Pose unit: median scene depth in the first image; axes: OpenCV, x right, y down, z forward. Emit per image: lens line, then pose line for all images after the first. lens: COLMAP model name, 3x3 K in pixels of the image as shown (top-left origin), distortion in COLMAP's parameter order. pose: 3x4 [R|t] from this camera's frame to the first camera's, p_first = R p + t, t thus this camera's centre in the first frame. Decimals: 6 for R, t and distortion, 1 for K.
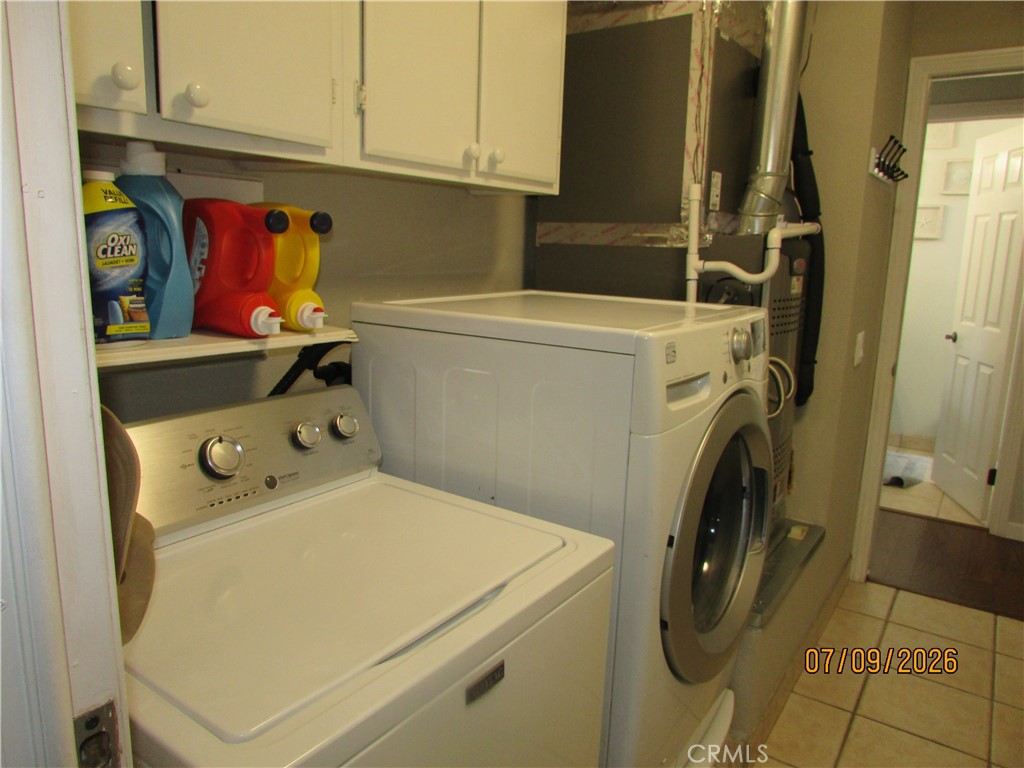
lens RADIAL K [[726.8, 0, 511.1], [0, 726.8, 383.5], [0, 0, 1]] dist [-0.039272, -0.000892]
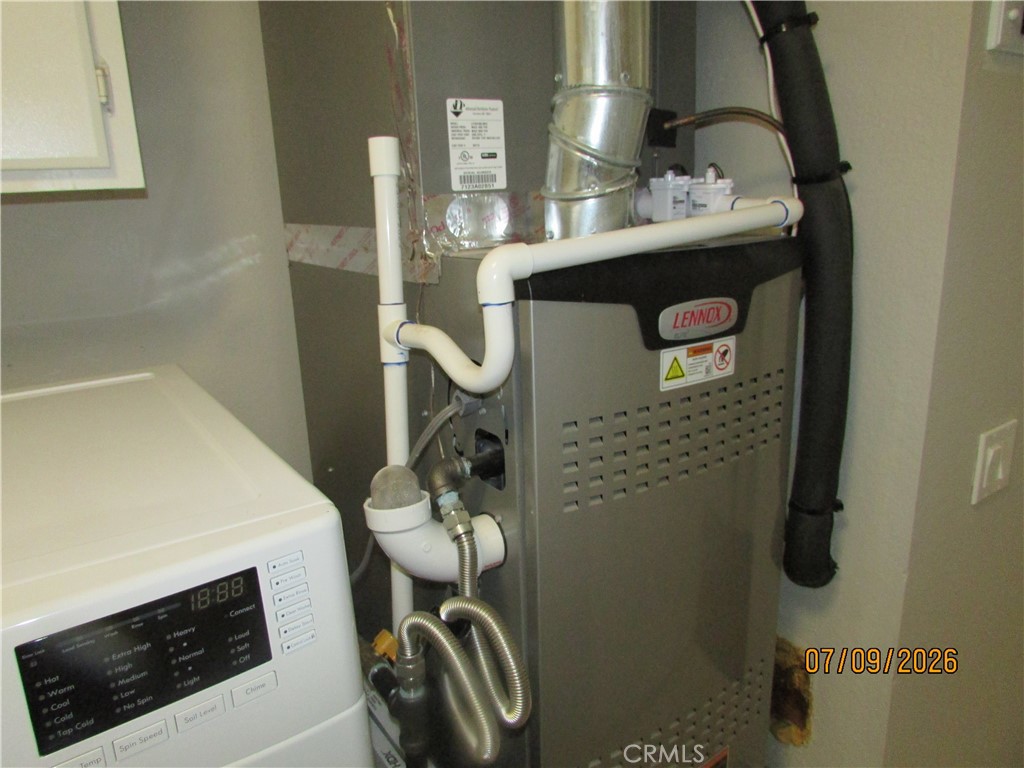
lens RADIAL K [[726.8, 0, 512.1], [0, 726.8, 383.2], [0, 0, 1]] dist [-0.039272, -0.000892]
pose [[0.935929, 0.032443, -0.350691, 0.439117], [-0.007851, 0.997423, 0.071320, -0.154568], [0.352101, -0.063997, 0.933772, 0.591435]]
